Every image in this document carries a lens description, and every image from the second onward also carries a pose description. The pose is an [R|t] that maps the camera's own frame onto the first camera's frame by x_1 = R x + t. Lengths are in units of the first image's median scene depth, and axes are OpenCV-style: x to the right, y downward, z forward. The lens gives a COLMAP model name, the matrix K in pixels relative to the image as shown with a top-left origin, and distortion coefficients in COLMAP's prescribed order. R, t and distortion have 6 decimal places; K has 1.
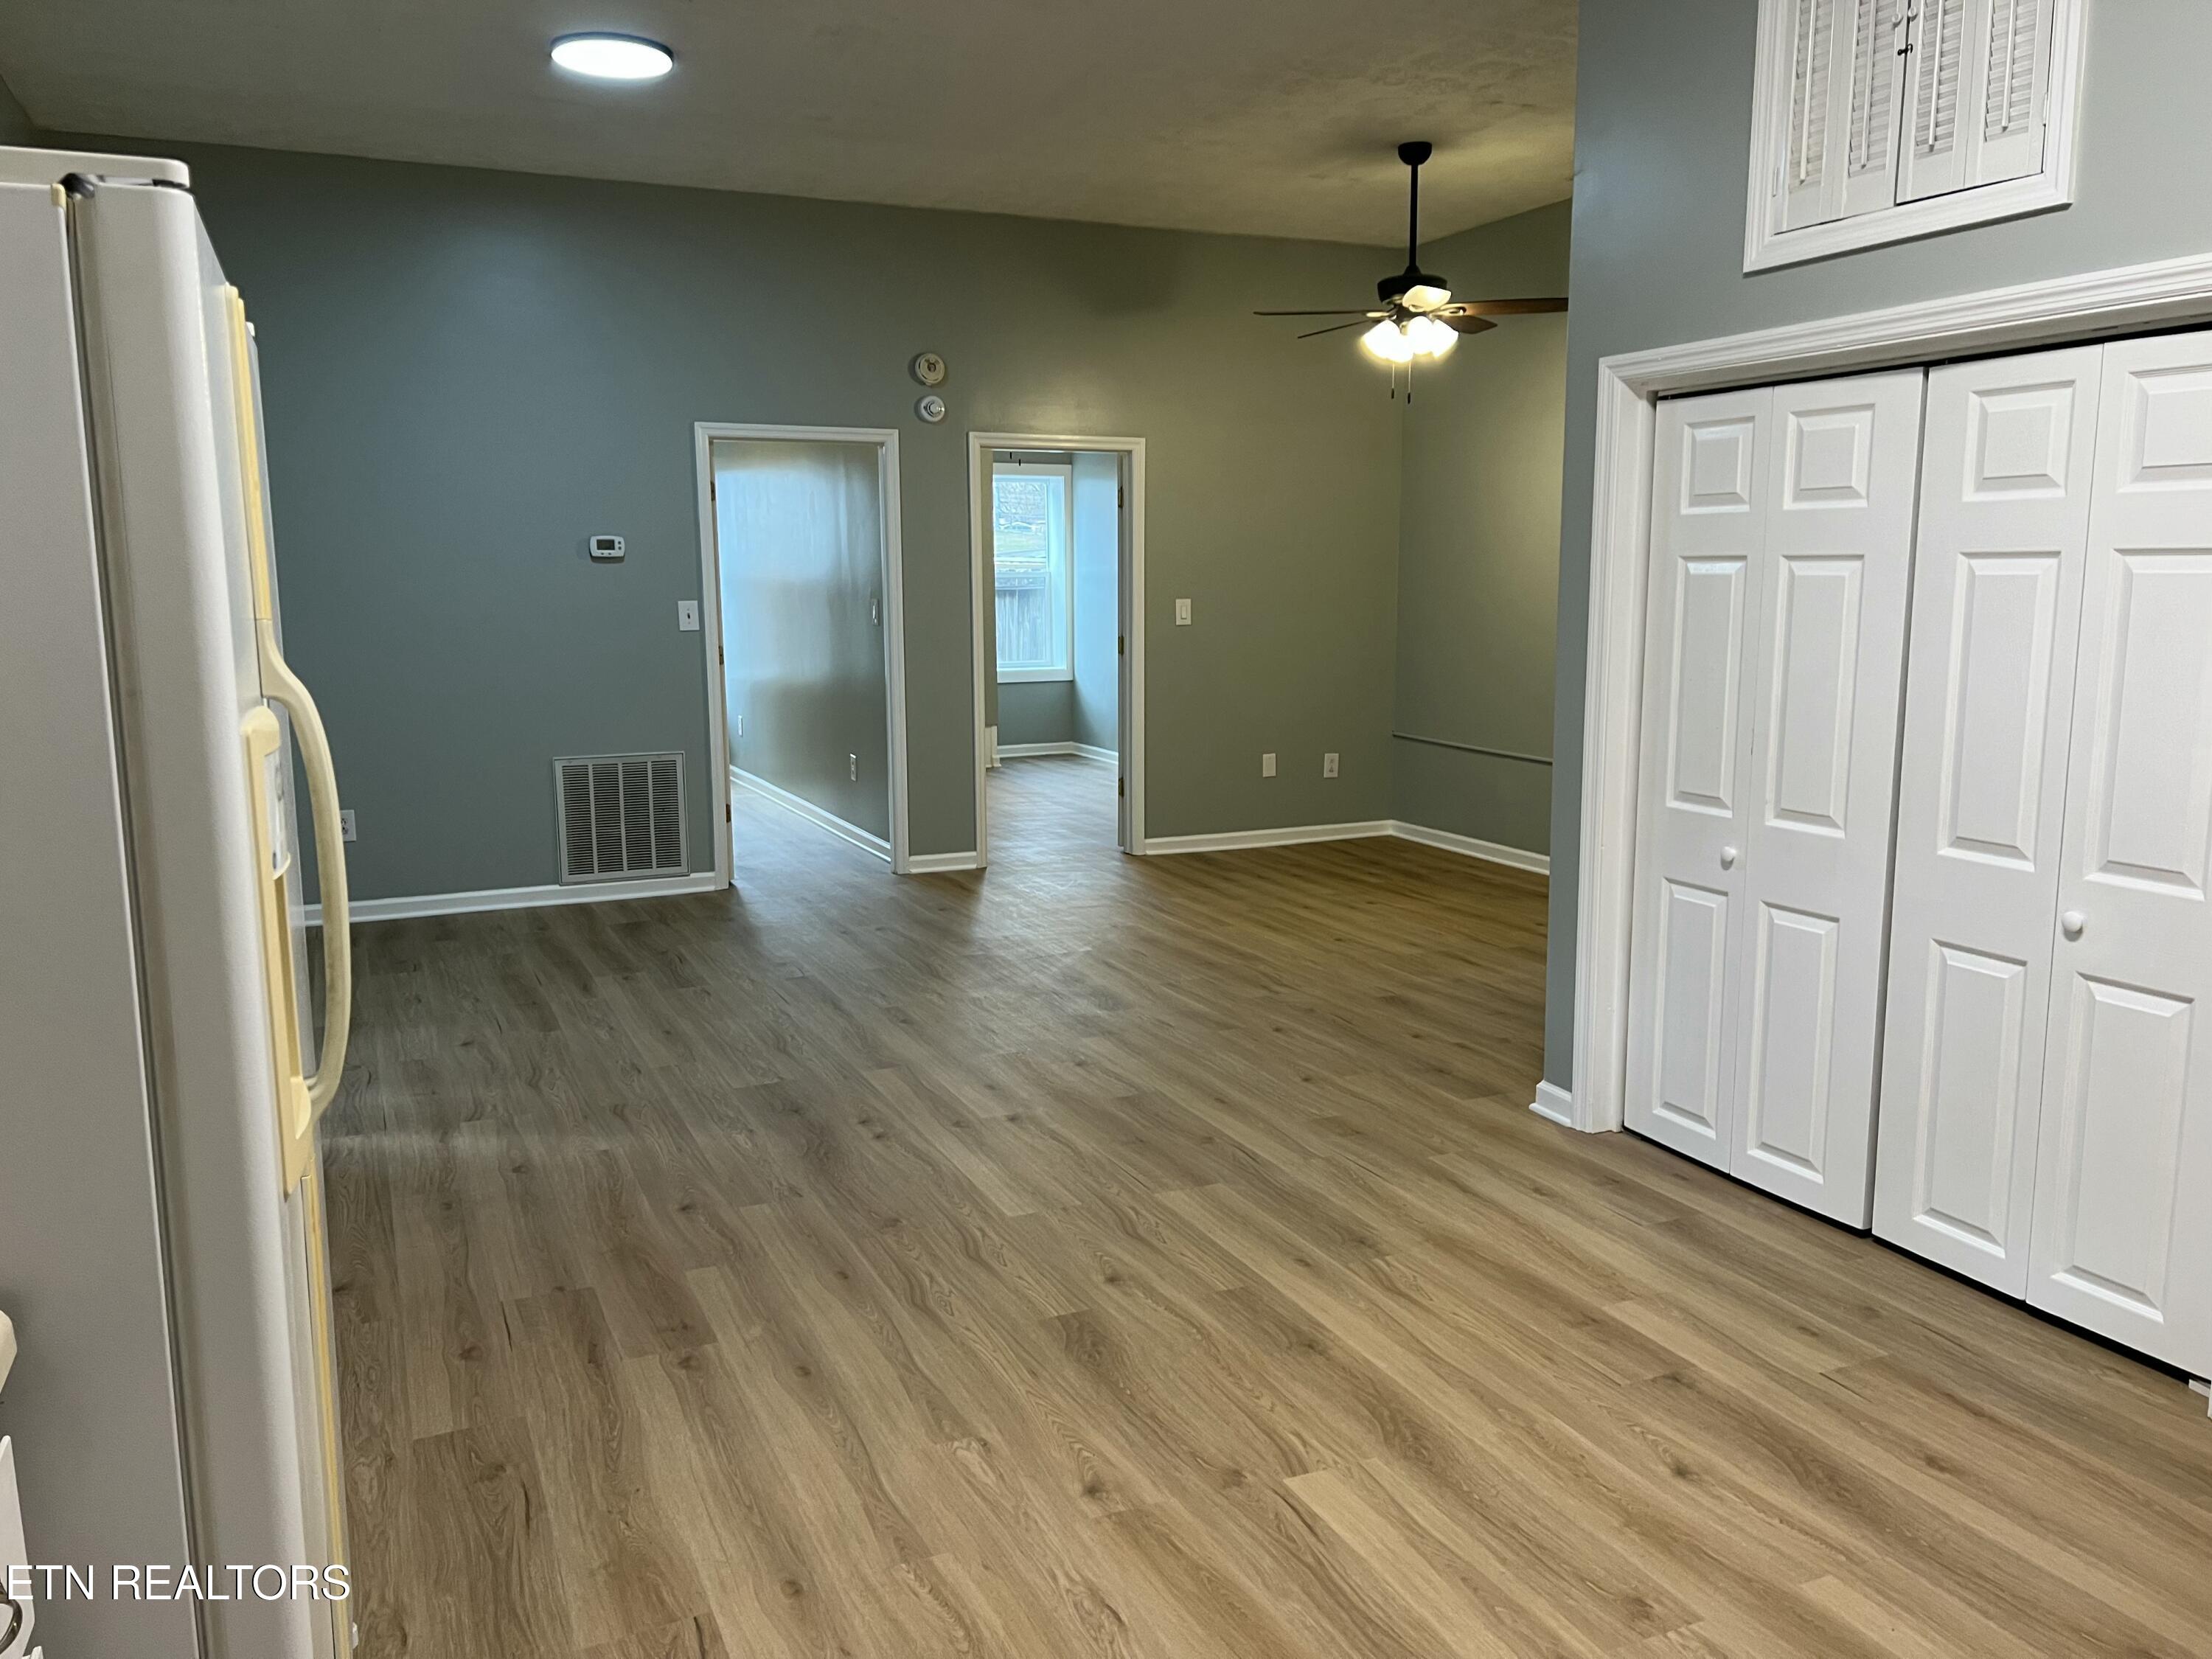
lens RADIAL K [[1645.6, 0, 1102.8], [0, 1645.6, 838.5], [0, 0, 1]] dist [0.076377, -0.082557]
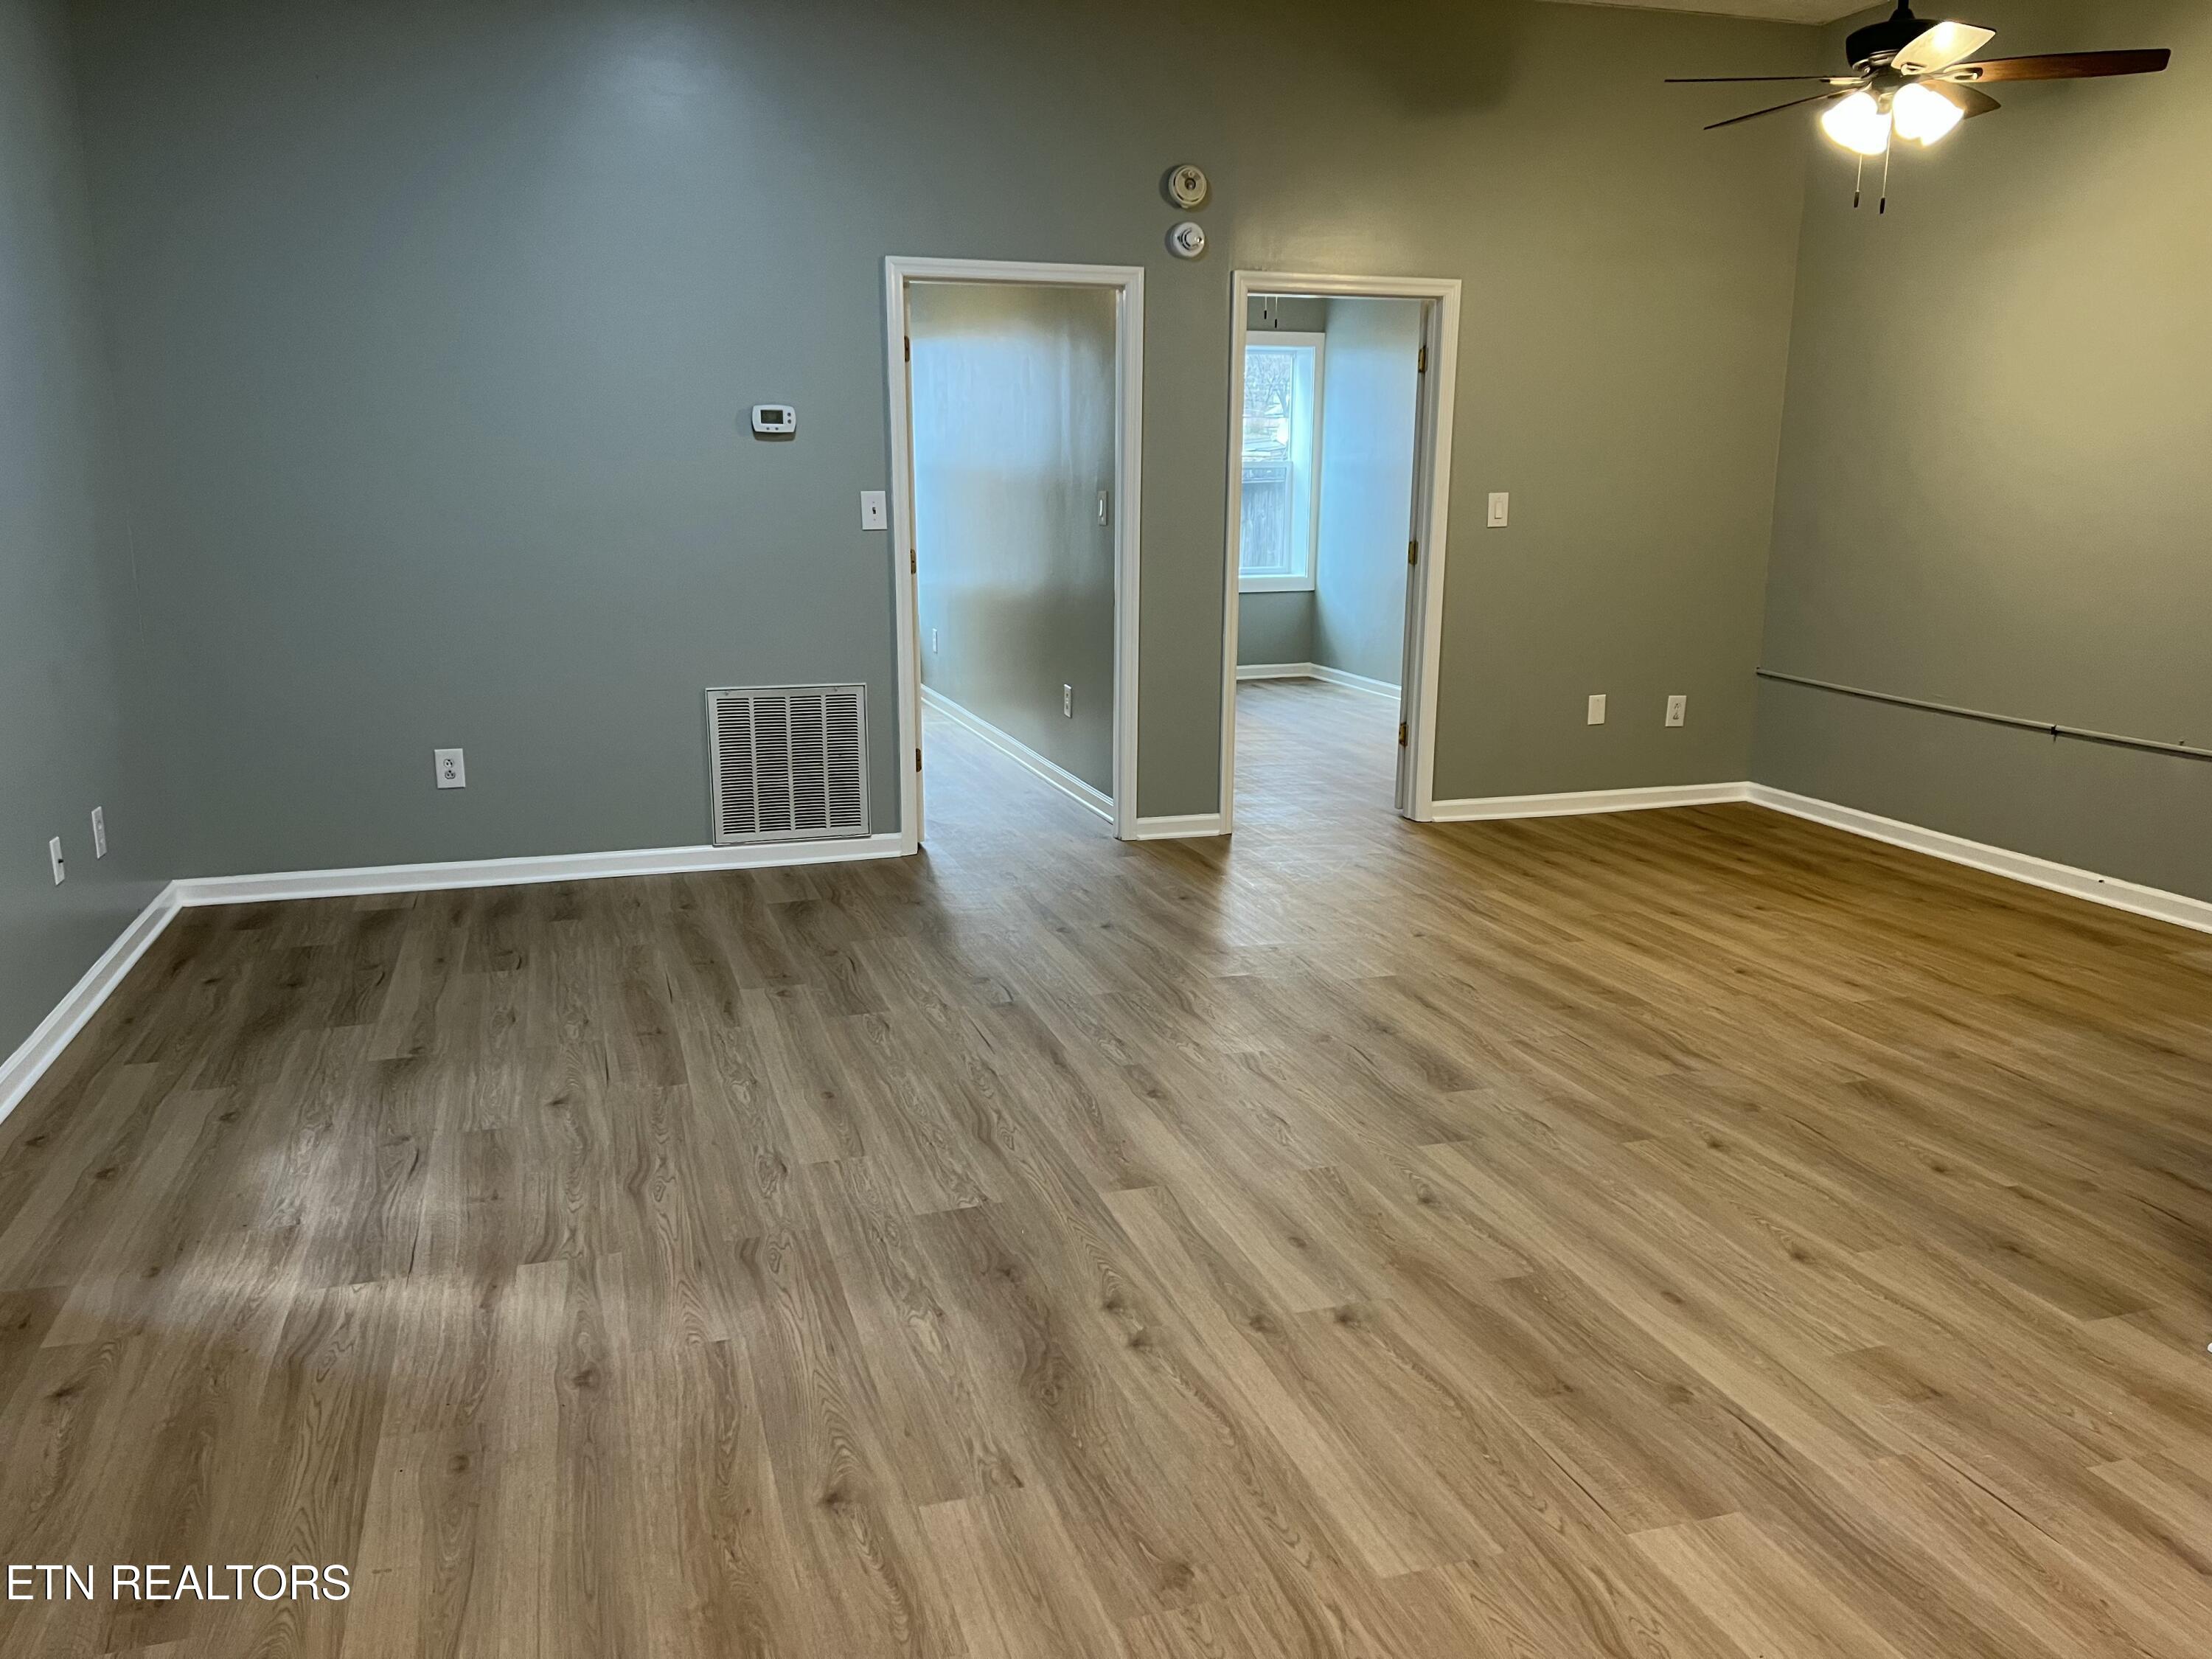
lens RADIAL K [[1644.2, 0, 1093.3], [0, 1644.2, 846.0], [0, 0, 1]] dist [0.098980, -0.132101]
pose [[0.992660, 0.035308, -0.115672, -0.073748], [-0.027818, 0.997449, 0.065741, -0.043966], [0.117698, -0.062040, 0.991110, 0.327931]]
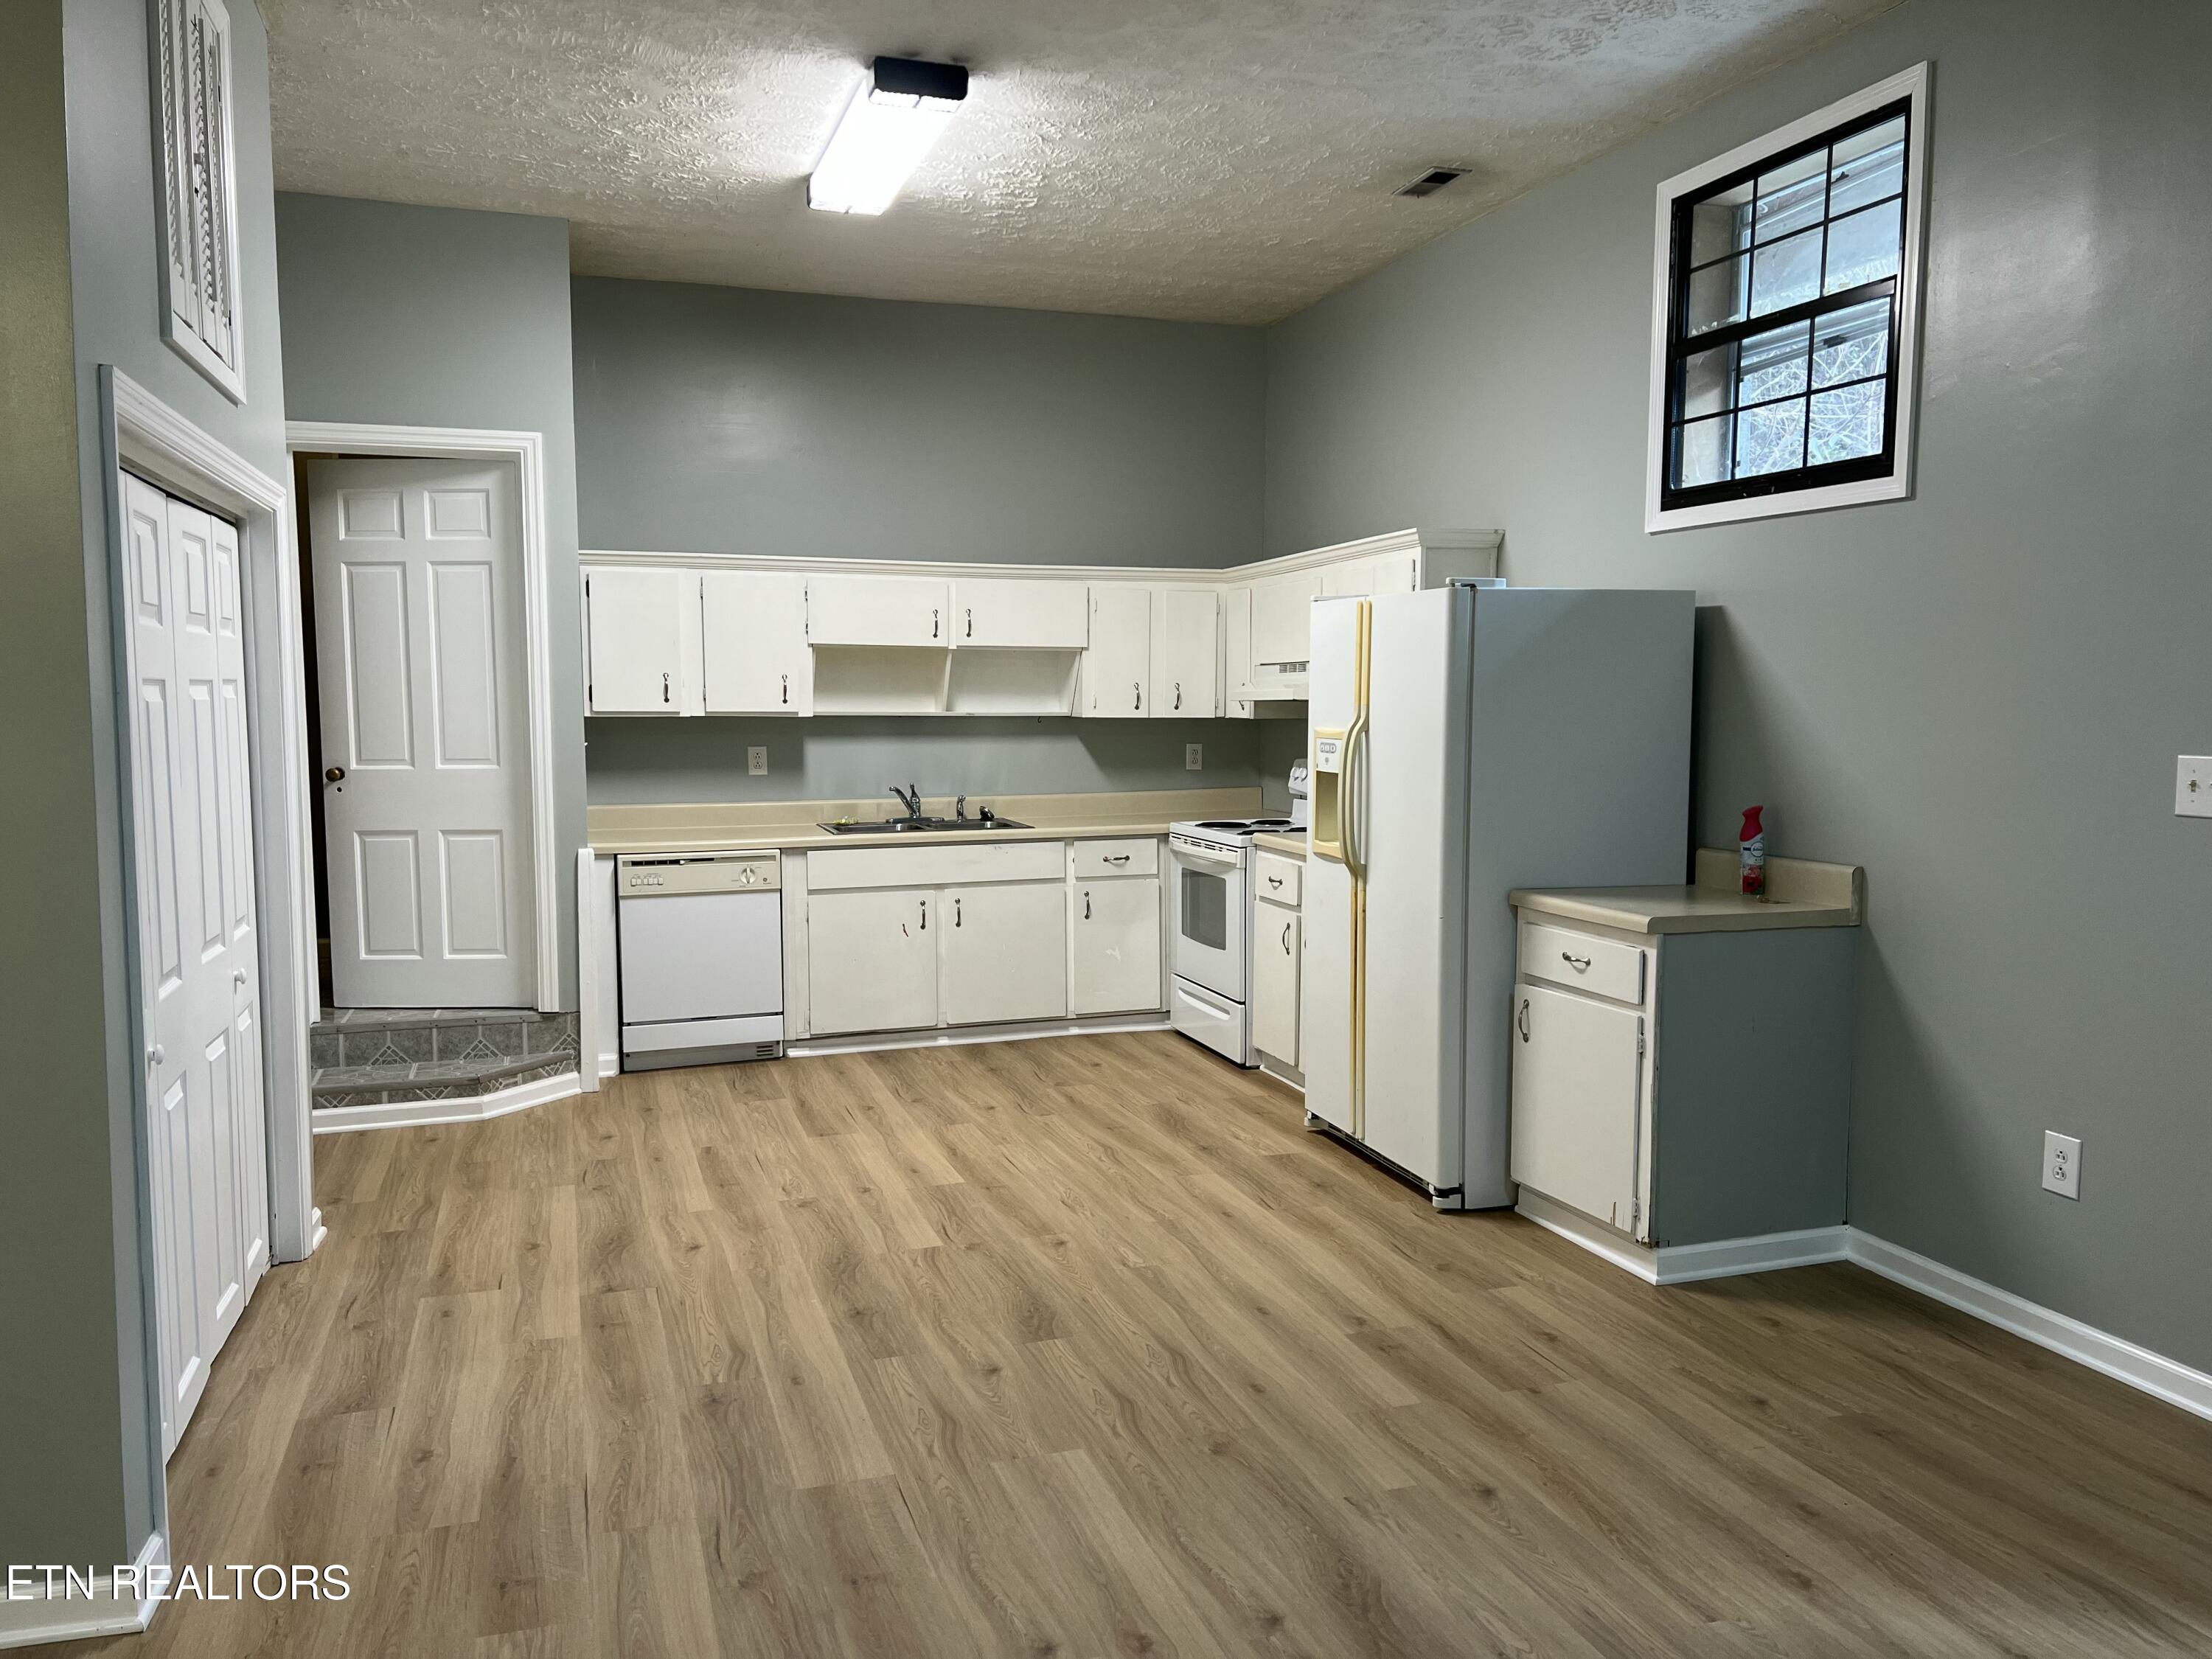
lens RADIAL K [[1644.2, 0, 1093.3], [0, 1644.2, 846.0], [0, 0, 1]] dist [0.098980, -0.132101]
pose [[-0.993202, -0.005380, 0.116280, -0.120546], [0.024272, 0.967402, 0.252080, -0.213891], [-0.113846, 0.253189, -0.960695, 1.314750]]
